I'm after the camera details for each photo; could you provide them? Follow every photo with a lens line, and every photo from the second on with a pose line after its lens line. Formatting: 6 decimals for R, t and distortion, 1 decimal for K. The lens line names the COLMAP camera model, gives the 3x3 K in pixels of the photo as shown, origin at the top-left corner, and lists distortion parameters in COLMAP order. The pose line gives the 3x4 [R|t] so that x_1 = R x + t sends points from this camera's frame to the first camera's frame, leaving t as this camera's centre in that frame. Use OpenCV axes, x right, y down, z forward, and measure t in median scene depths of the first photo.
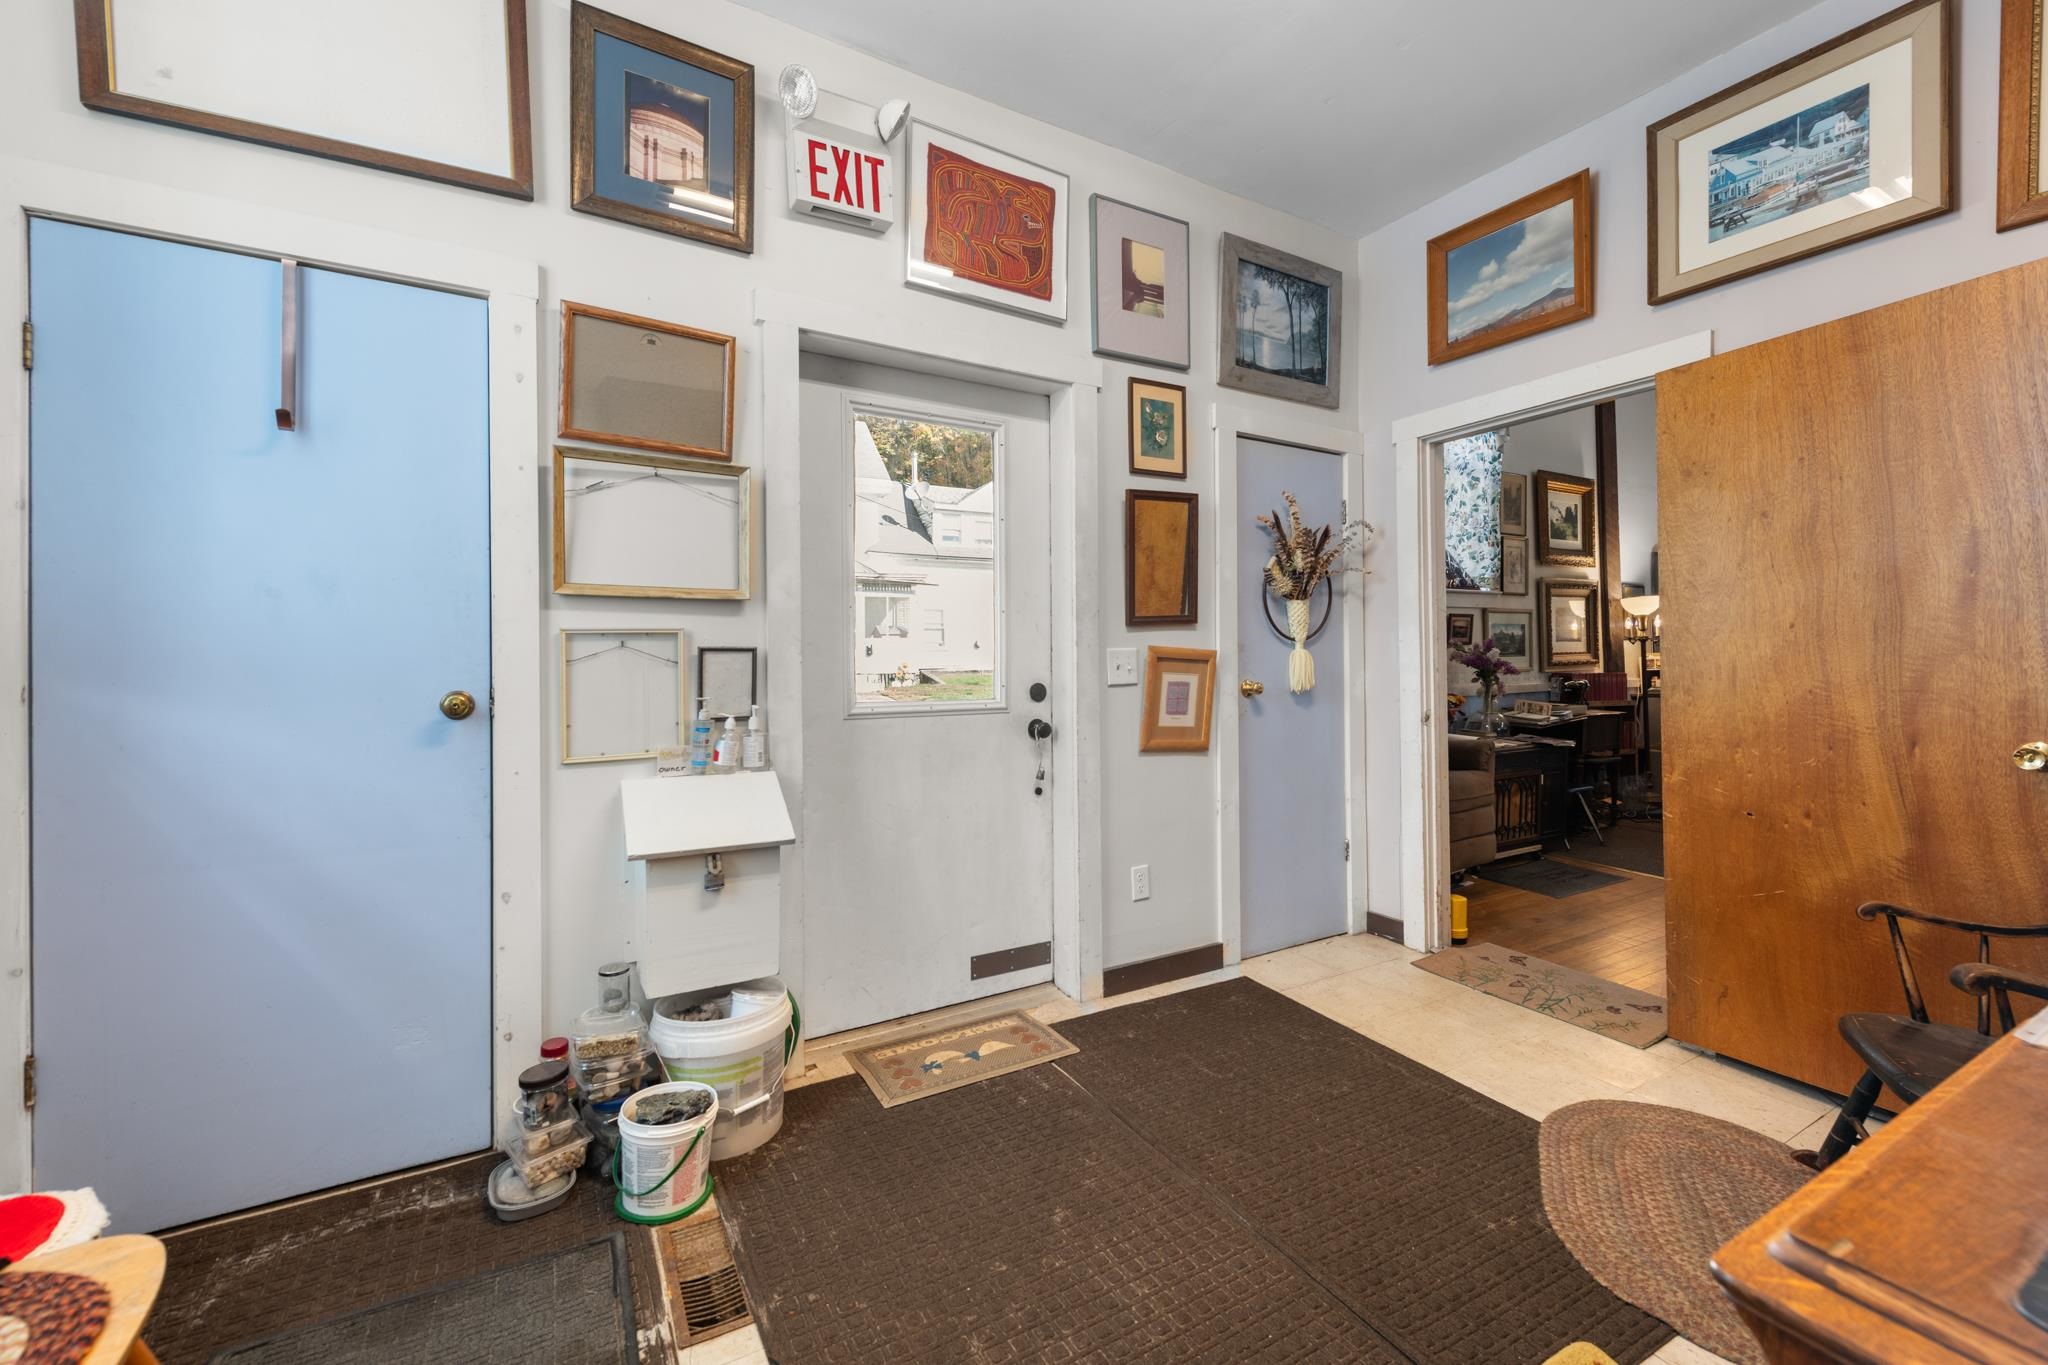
lens RADIAL K [[837.7, 0, 1027.0], [0, 837.7, 660.6], [0, 0, 1]] dist [-0.002075, -0.000480]
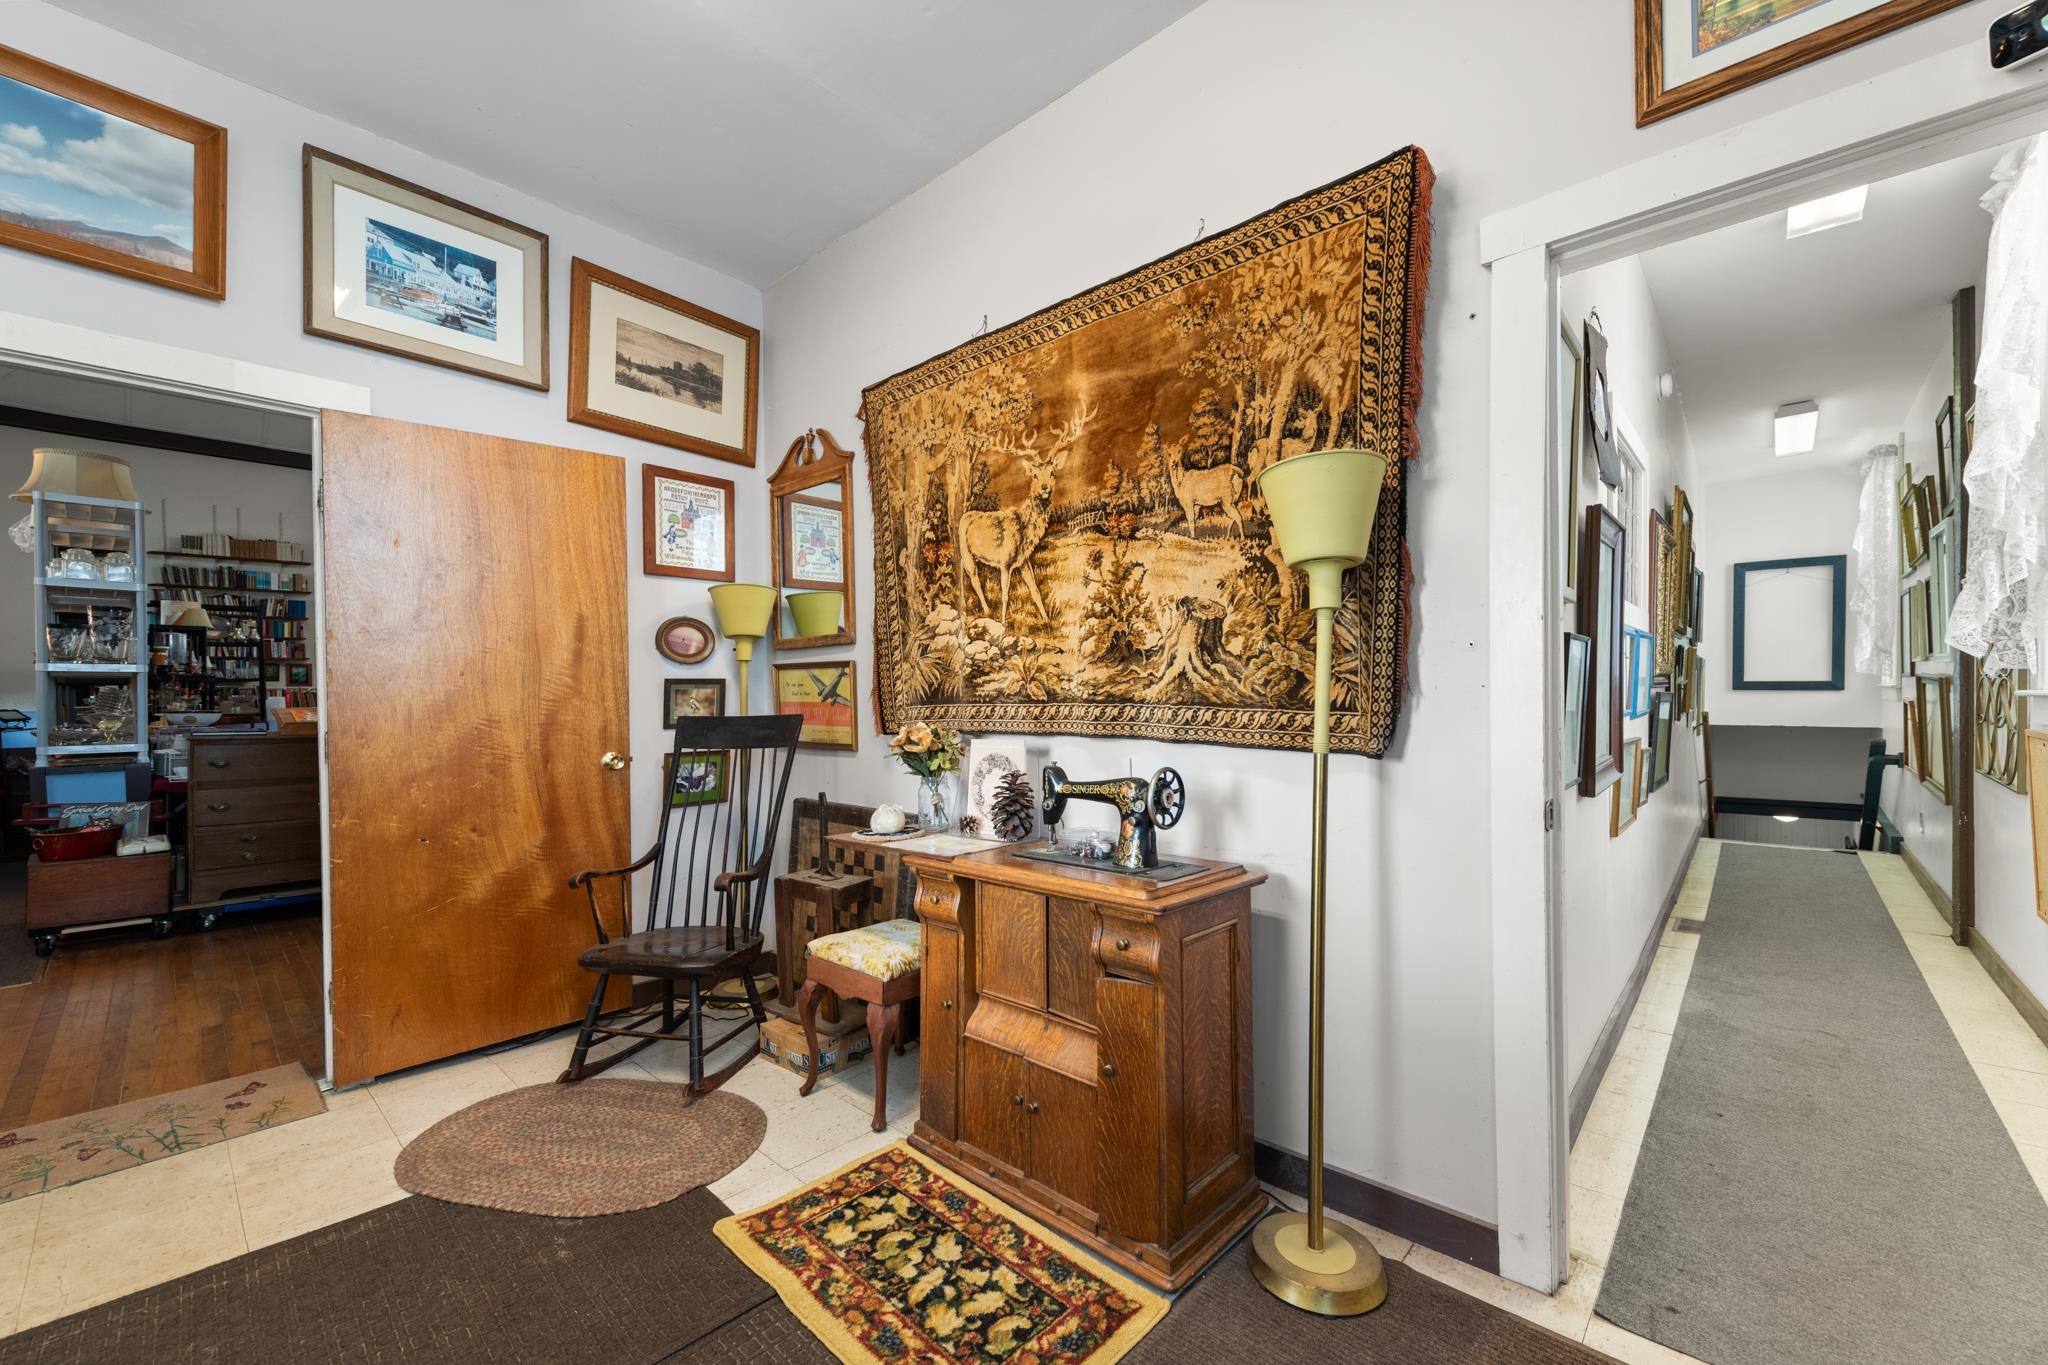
lens RADIAL K [[817.7, 0, 1019.2], [0, 817.7, 694.7], [0, 0, 1]] dist [0.000188, -0.001090]
pose [[-0.297792, 0.004430, 0.954621, -0.446353], [0.008290, 0.999964, -0.002054, -0.003320], [-0.954595, 0.007302, -0.297818, 0.589279]]
